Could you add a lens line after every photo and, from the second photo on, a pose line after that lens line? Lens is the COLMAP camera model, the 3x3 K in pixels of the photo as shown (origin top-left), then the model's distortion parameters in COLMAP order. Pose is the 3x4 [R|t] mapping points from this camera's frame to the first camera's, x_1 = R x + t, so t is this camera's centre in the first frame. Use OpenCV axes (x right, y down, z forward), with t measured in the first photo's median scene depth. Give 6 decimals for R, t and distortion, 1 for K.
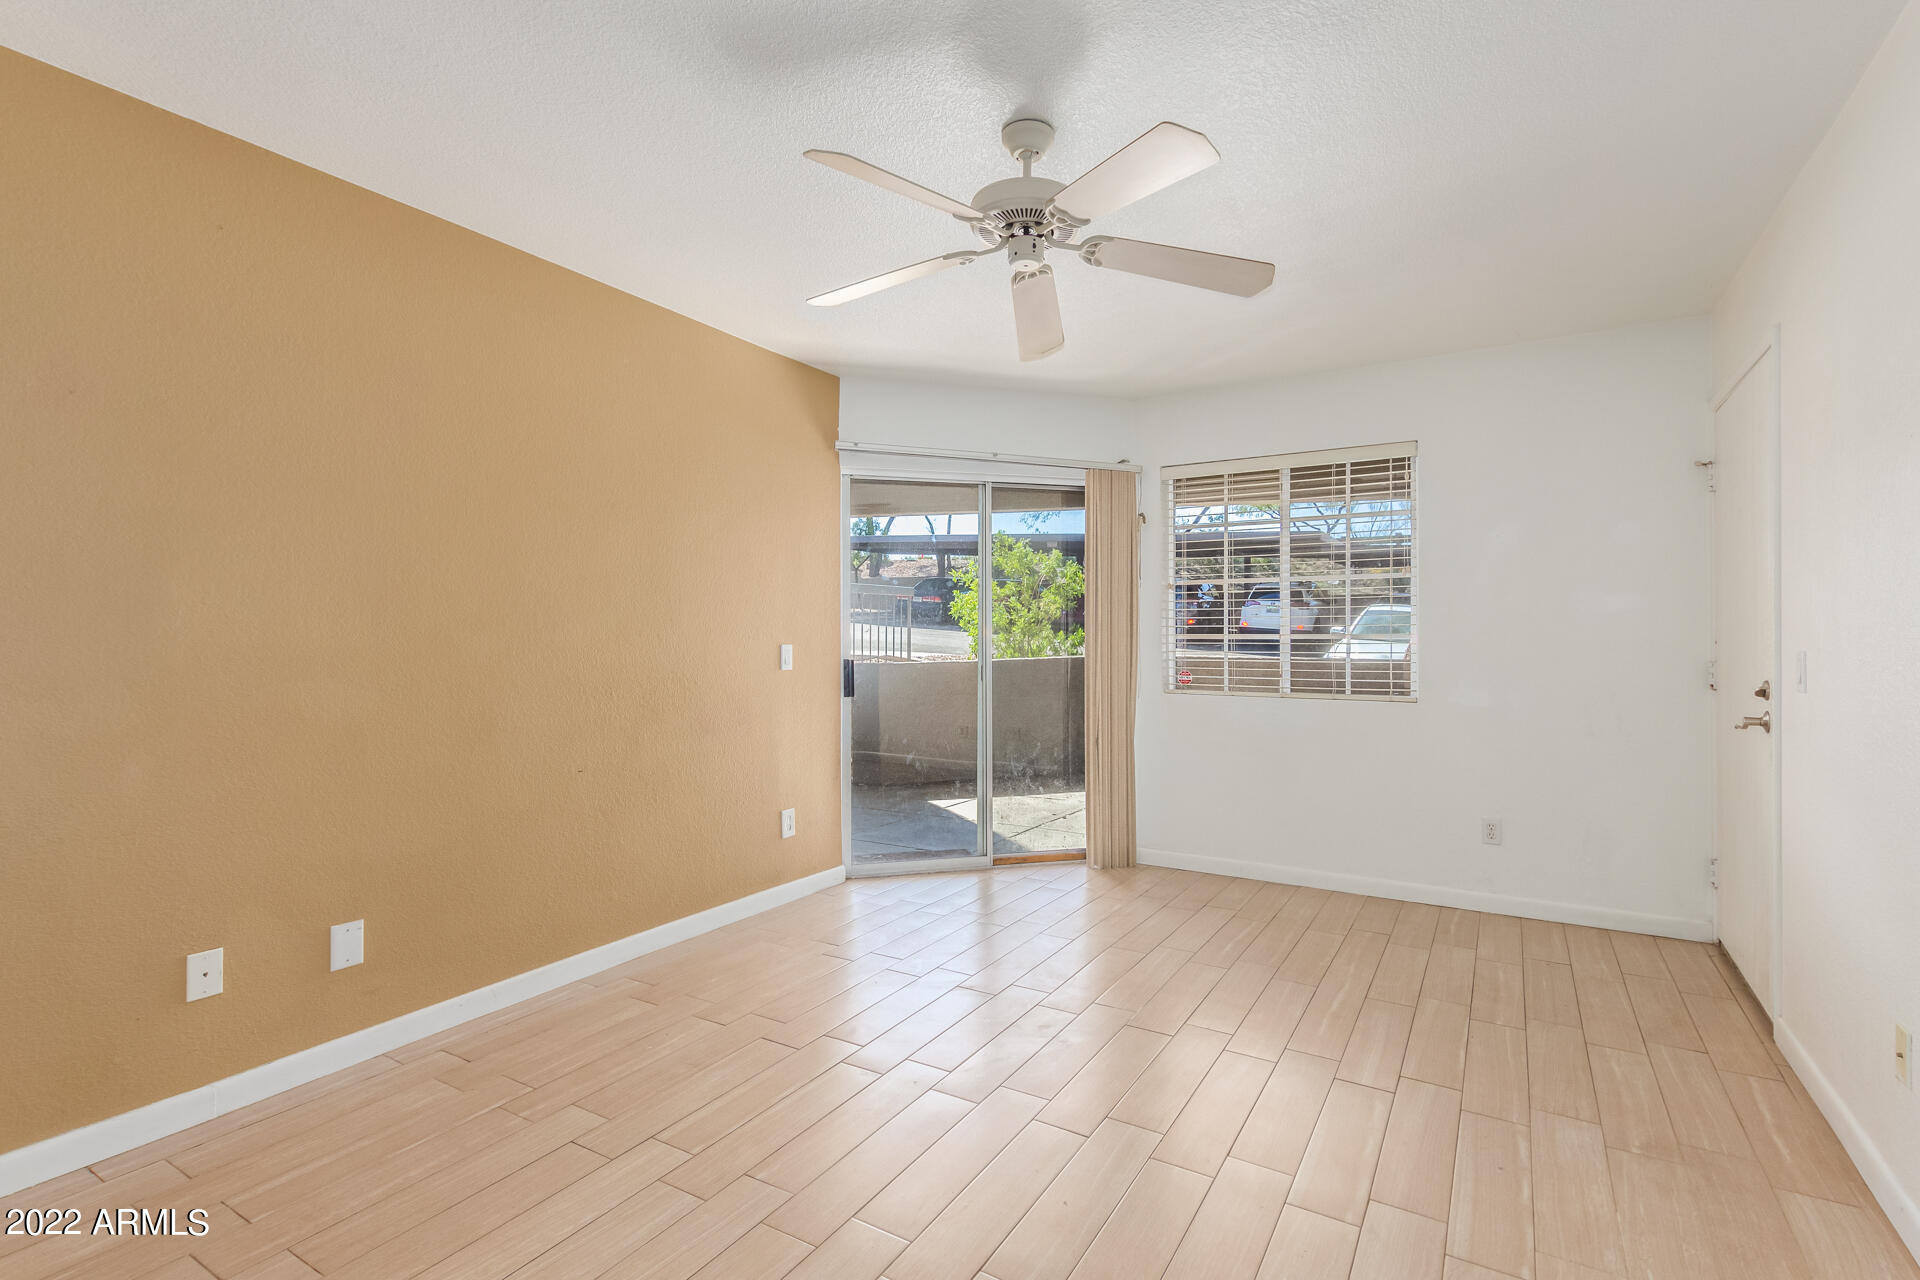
lens RADIAL K [[880.9, 0, 985.8], [0, 880.9, 641.3], [0, 0, 1]] dist [0.000495, 0.000157]
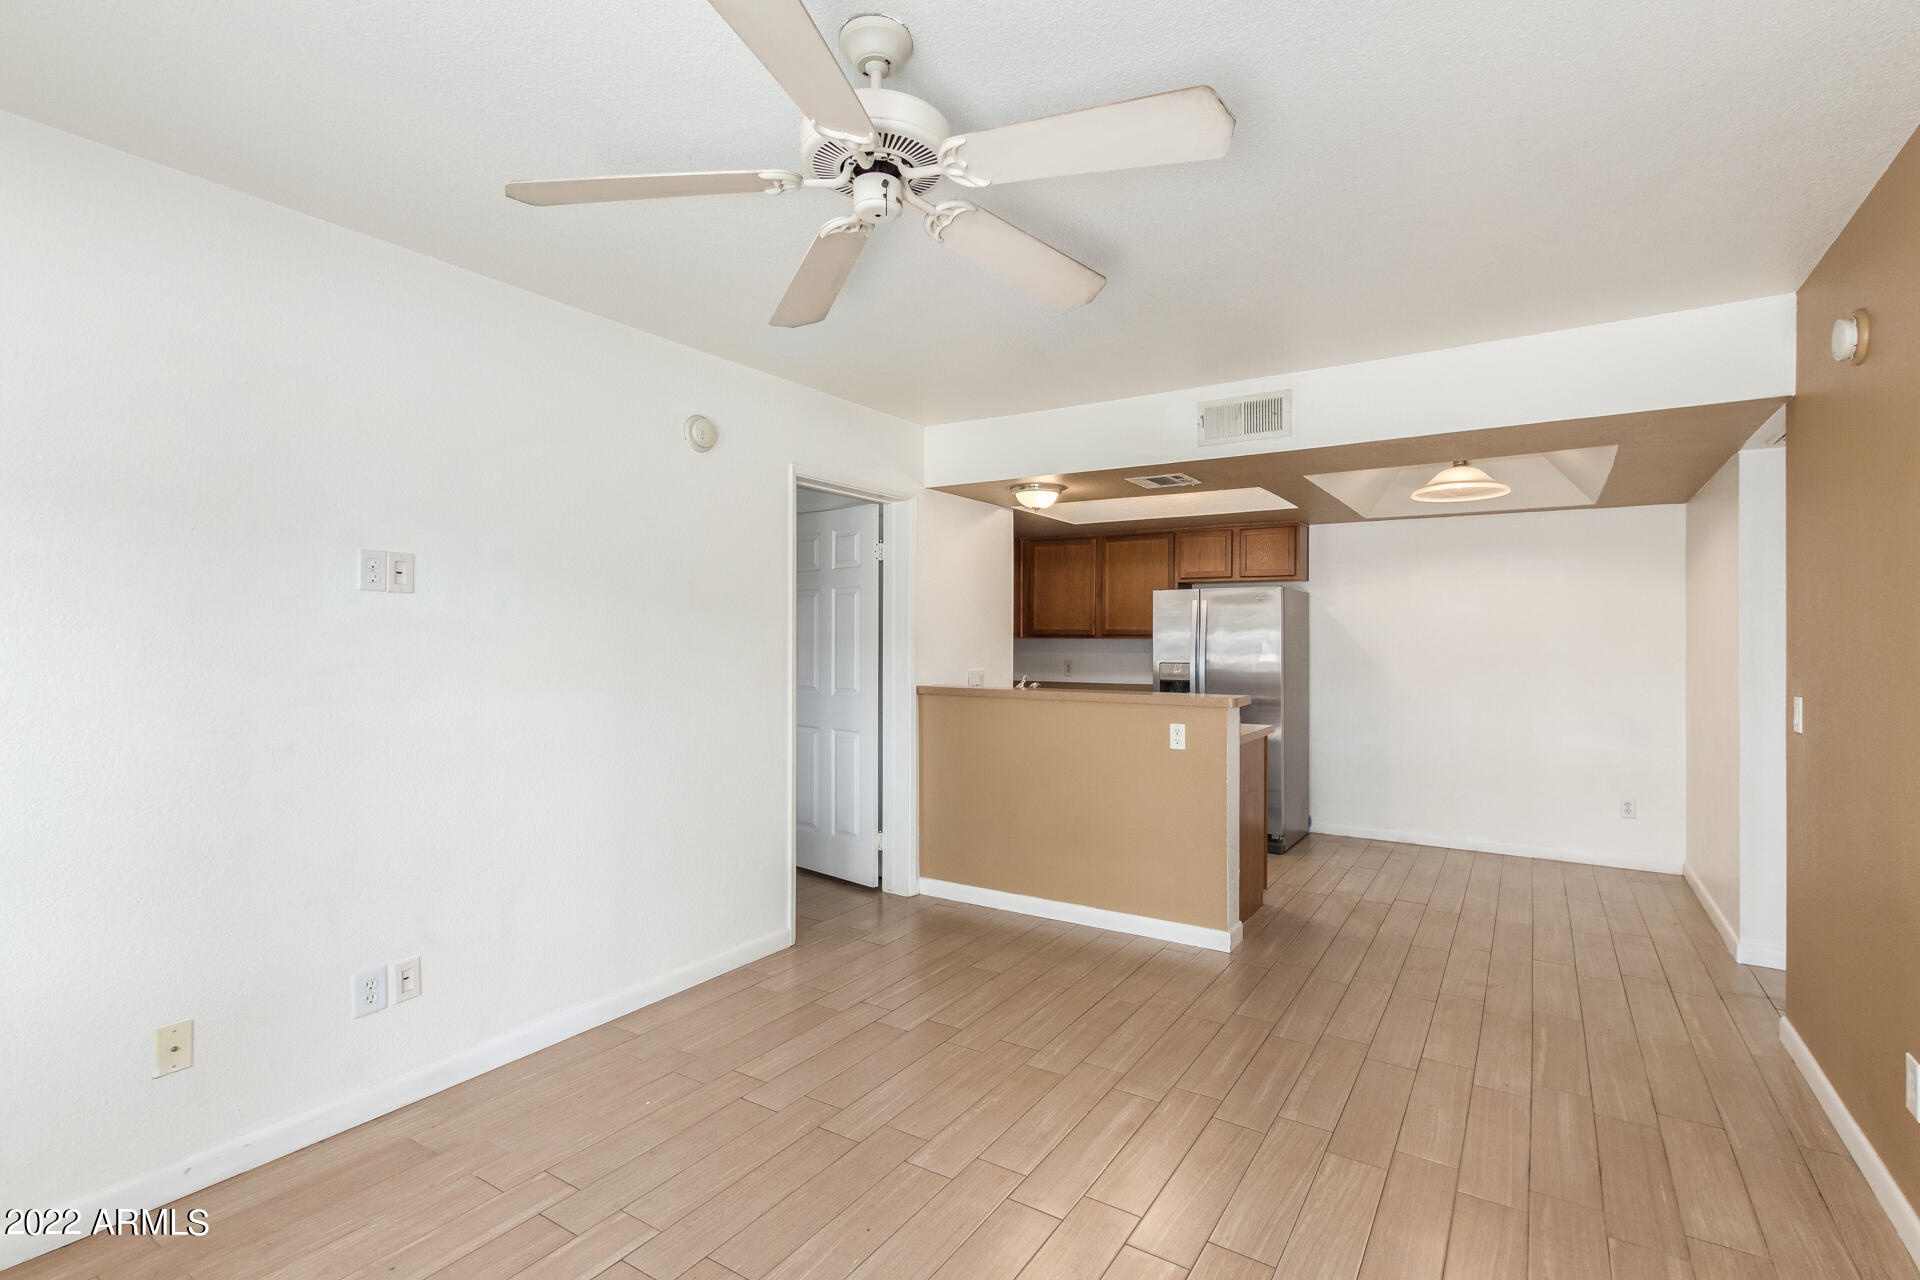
lens RADIAL K [[880.9, 0, 985.8], [0, 880.9, 641.3], [0, 0, 1]] dist [0.000495, 0.000157]
pose [[-0.999523, -0.002624, 0.030774, -0.036043], [-0.002331, 0.999952, 0.009560, -0.038674], [-0.030797, 0.009483, -0.999481, 0.873309]]
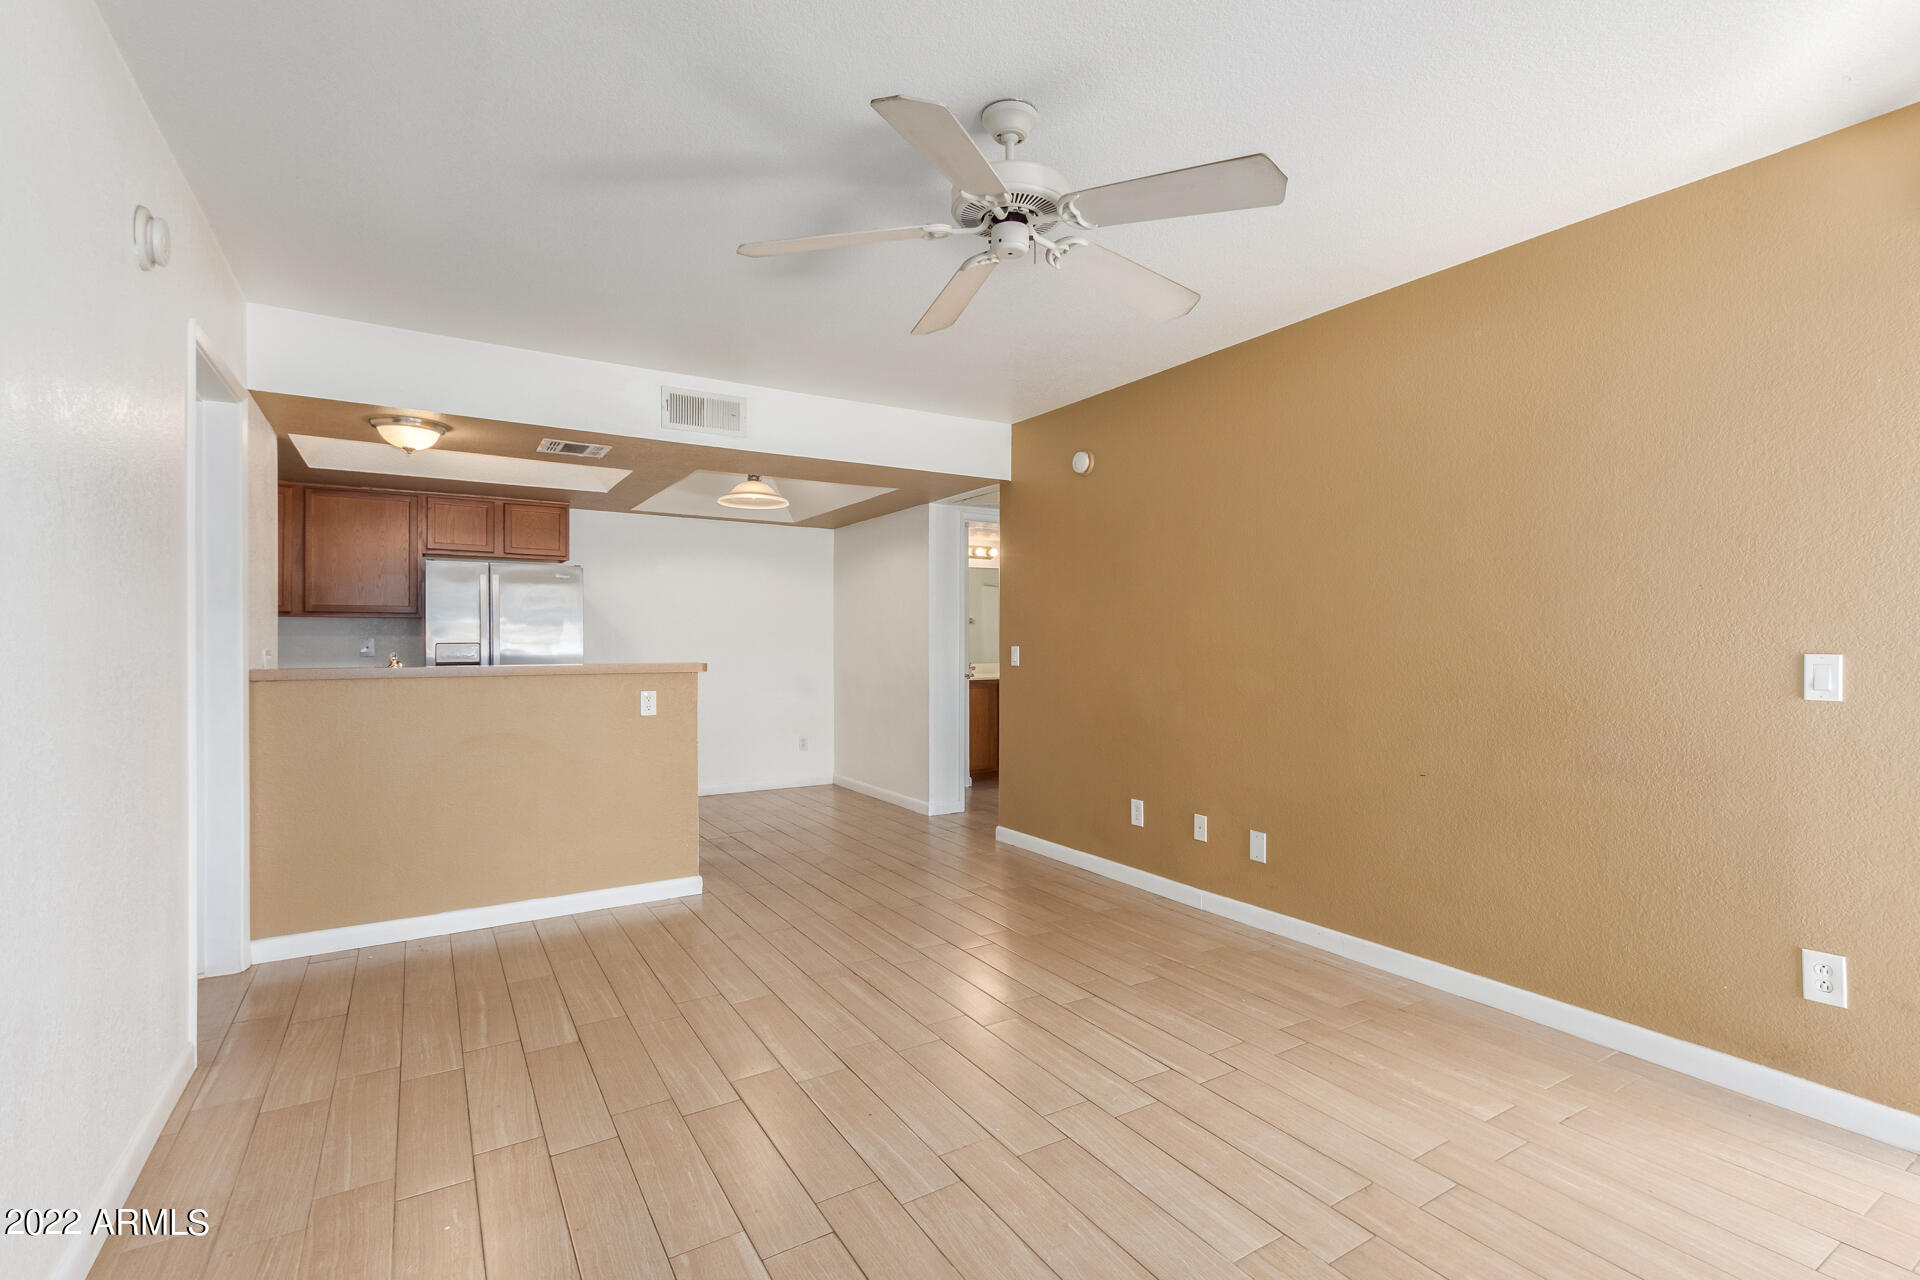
lens RADIAL K [[880.9, 0, 985.8], [0, 880.9, 641.3], [0, 0, 1]] dist [0.000495, 0.000157]
pose [[-0.448793, 0.002398, -0.893632, 0.460240], [-0.003755, 0.999983, 0.004569, -0.004742], [0.893628, 0.005406, -0.448776, 0.708101]]
